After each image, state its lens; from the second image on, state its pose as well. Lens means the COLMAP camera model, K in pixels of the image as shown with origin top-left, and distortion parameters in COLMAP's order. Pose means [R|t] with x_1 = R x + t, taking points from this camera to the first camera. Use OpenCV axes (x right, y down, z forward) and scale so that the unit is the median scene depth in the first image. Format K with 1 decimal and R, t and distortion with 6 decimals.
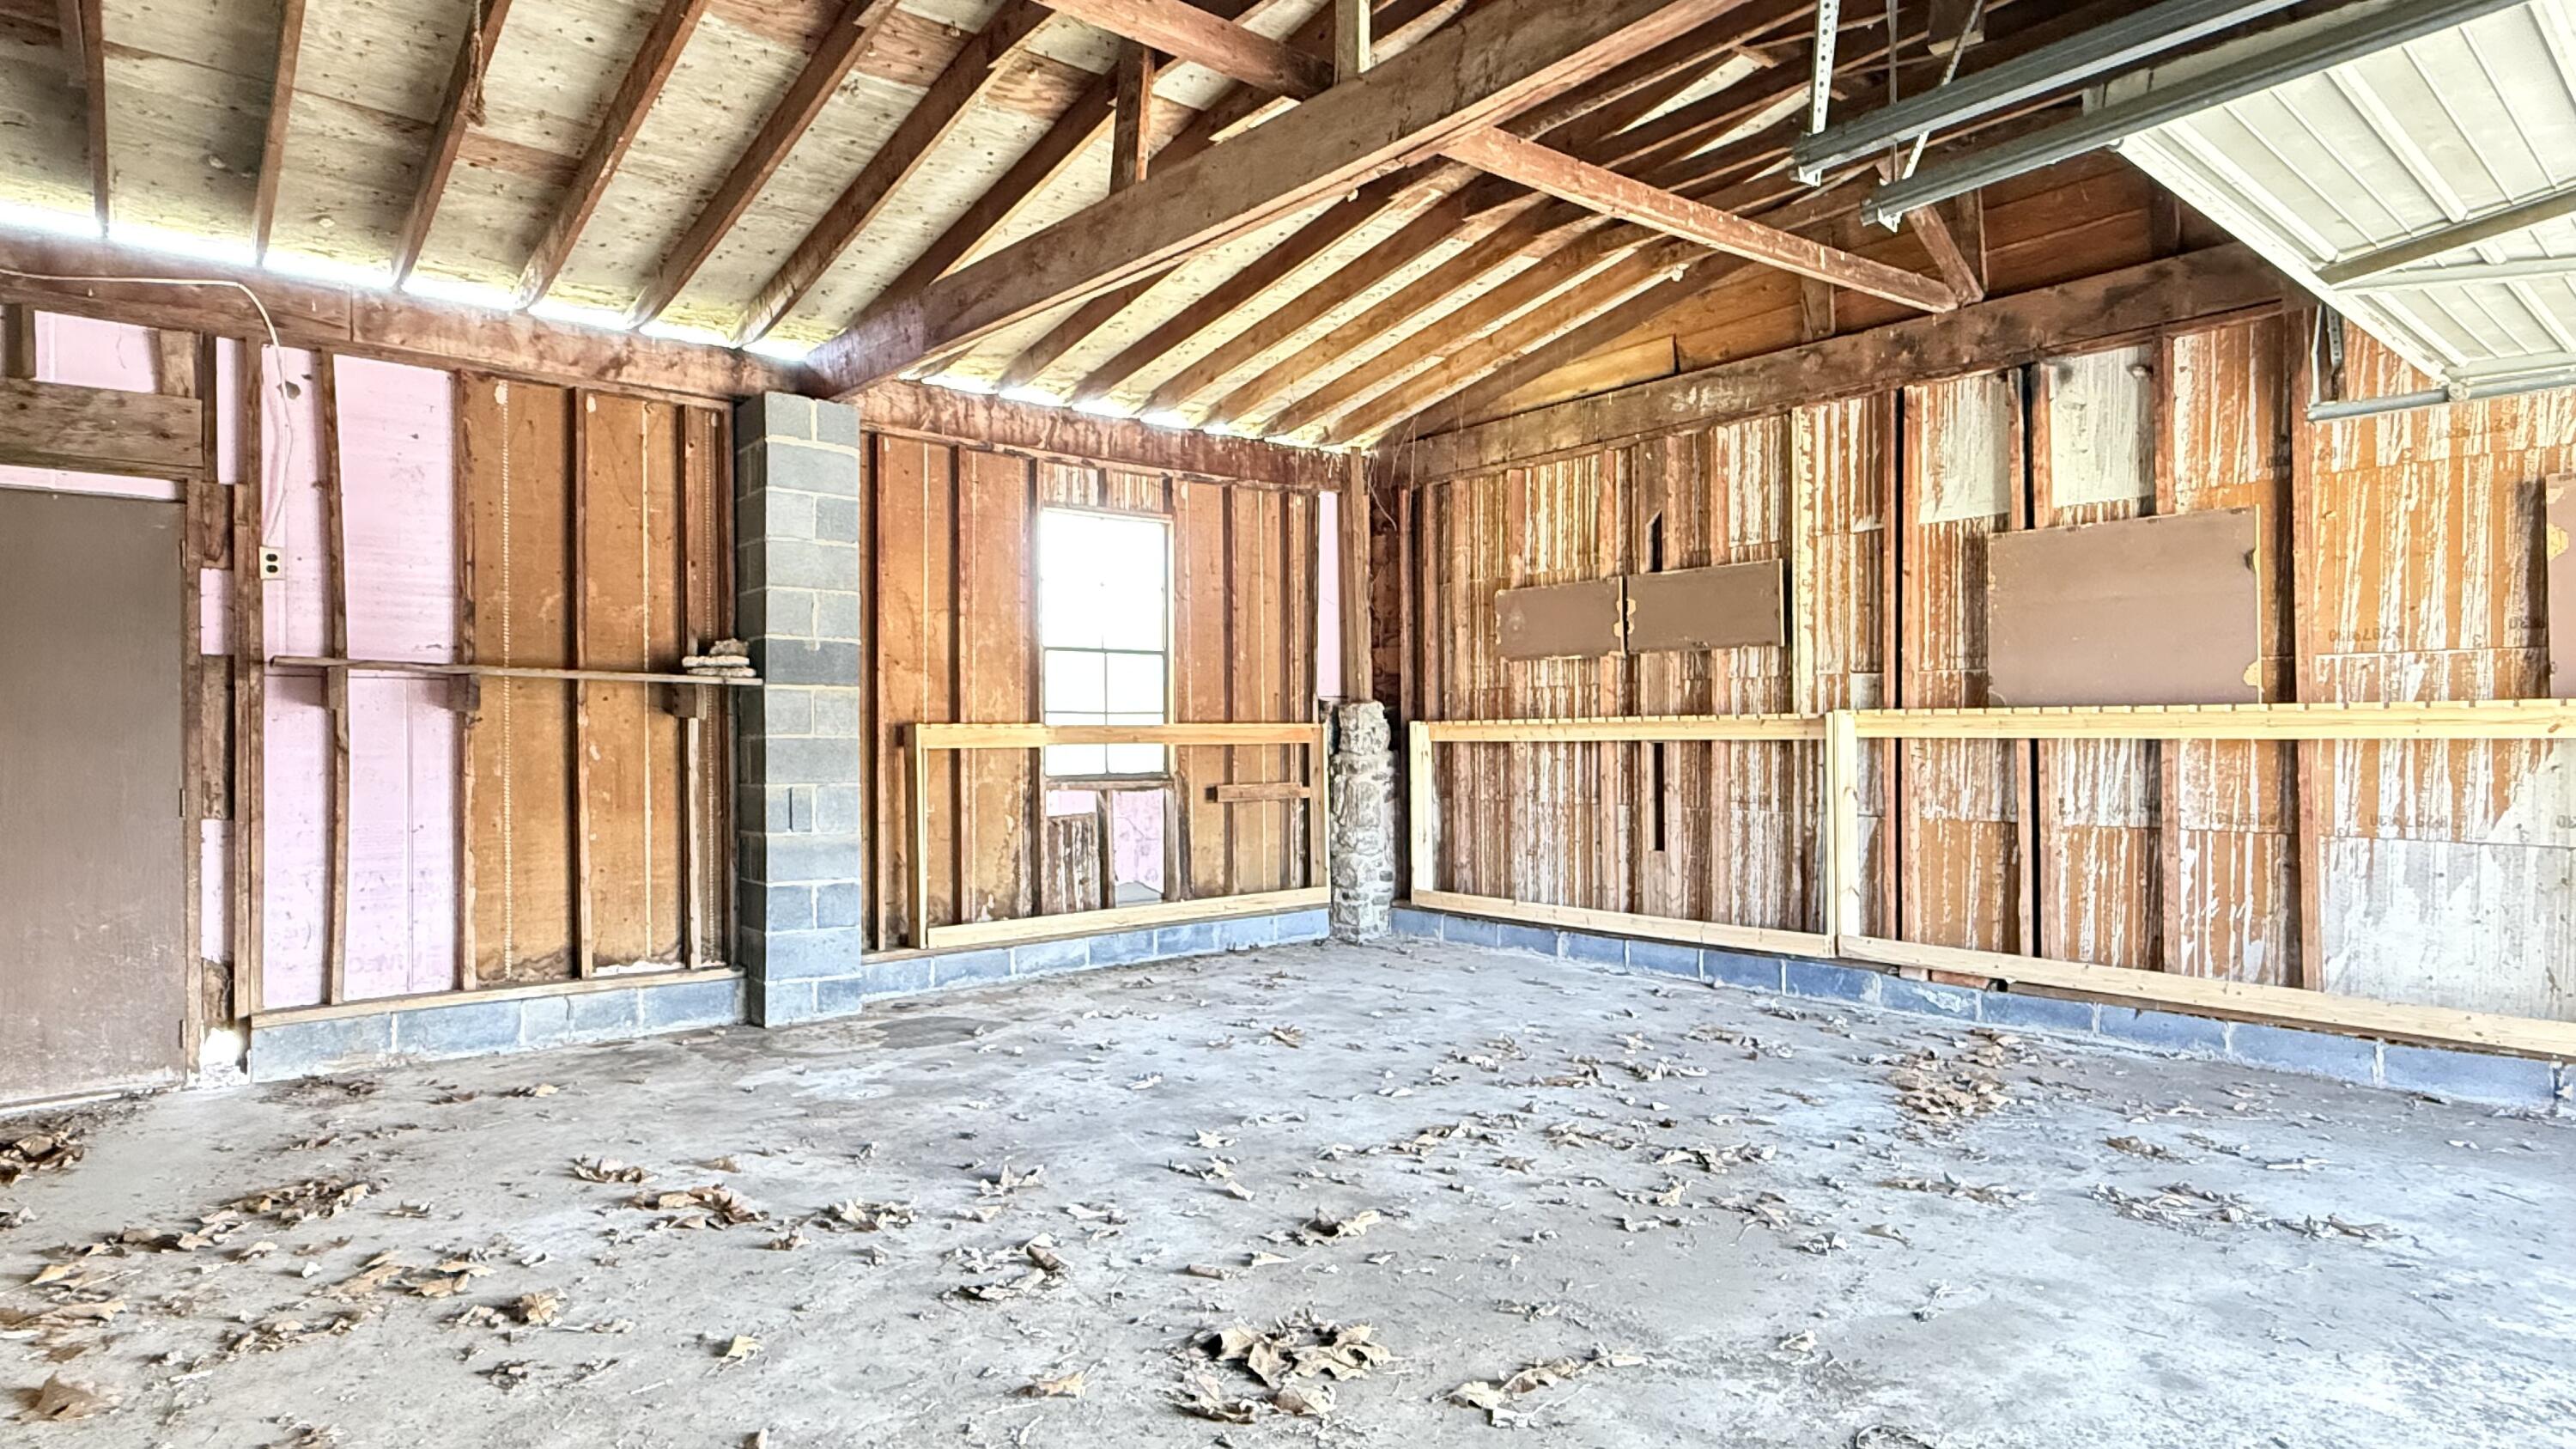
lens RADIAL K [[1338.7, 0, 1293.6], [0, 1338.7, 733.2], [0, 0, 1]] dist [-0.000172, 0.000472]
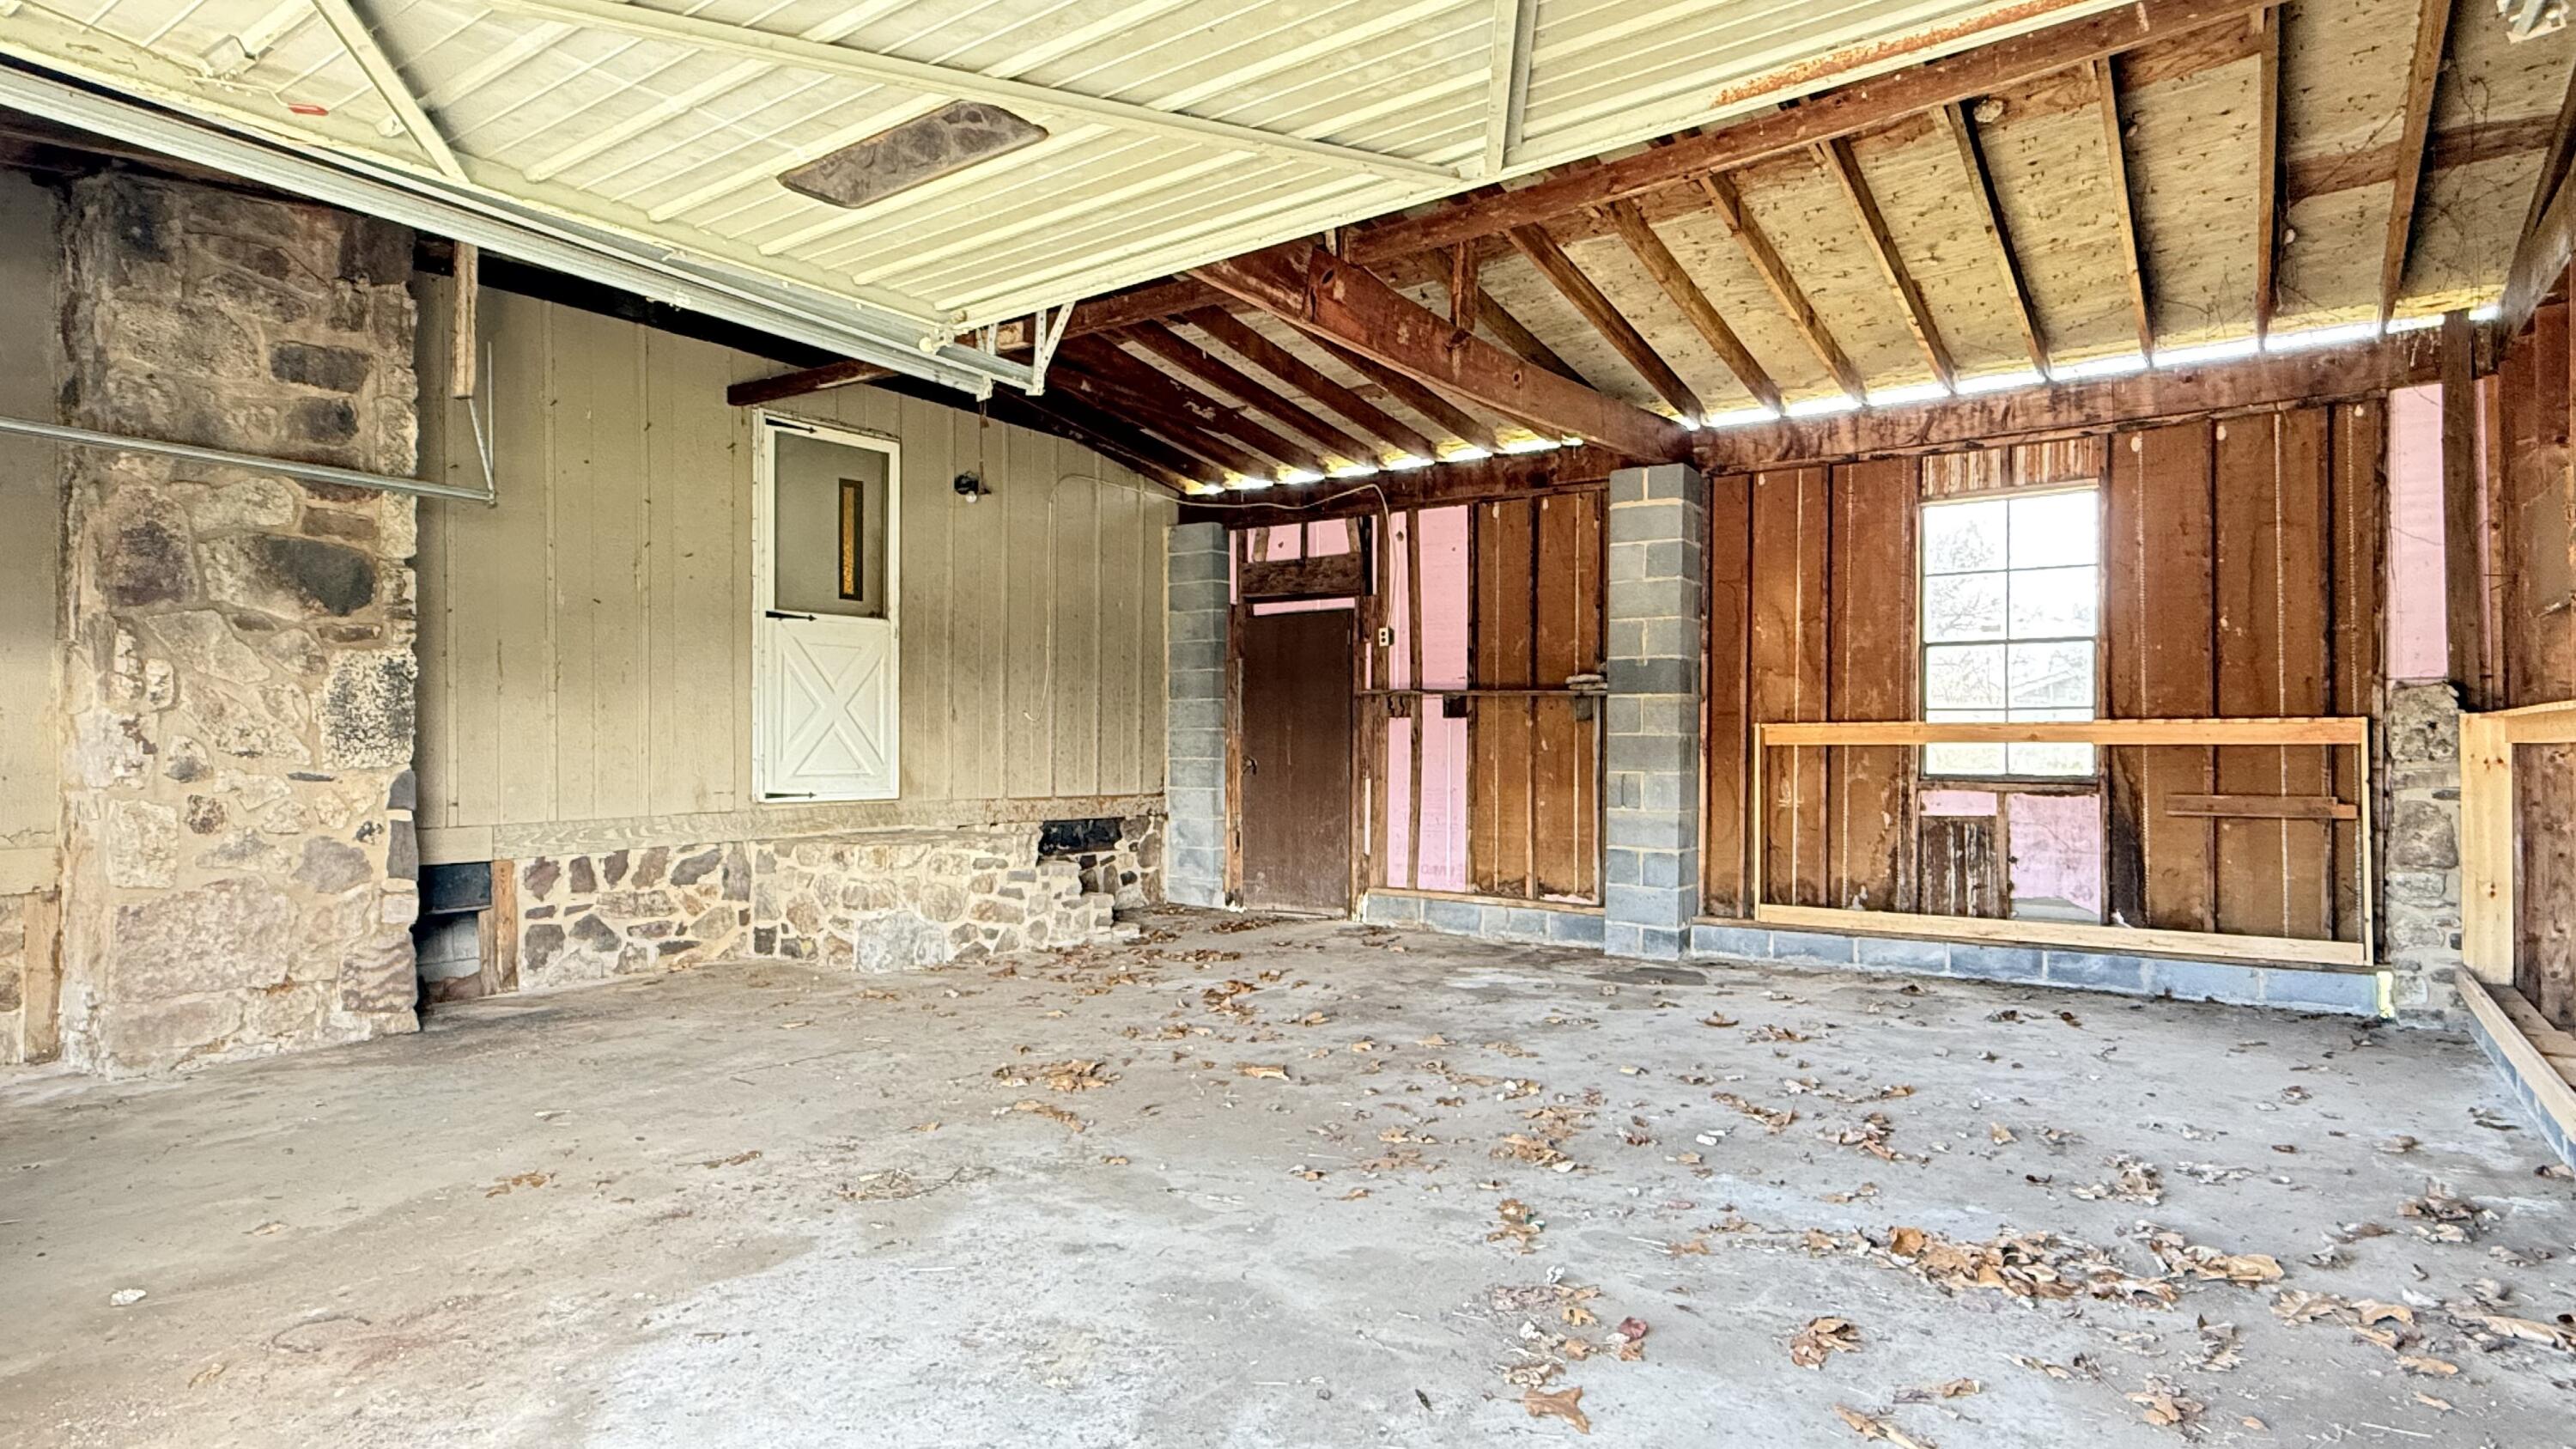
lens RADIAL K [[1338.7, 0, 1293.6], [0, 1338.7, 733.2], [0, 0, 1]] dist [-0.000172, 0.000472]
pose [[0.255043, 0.000136, -0.966930, 0.793989], [0.001376, 0.999999, 0.000504, 0.000437], [0.966929, -0.001459, 0.255043, 0.362868]]
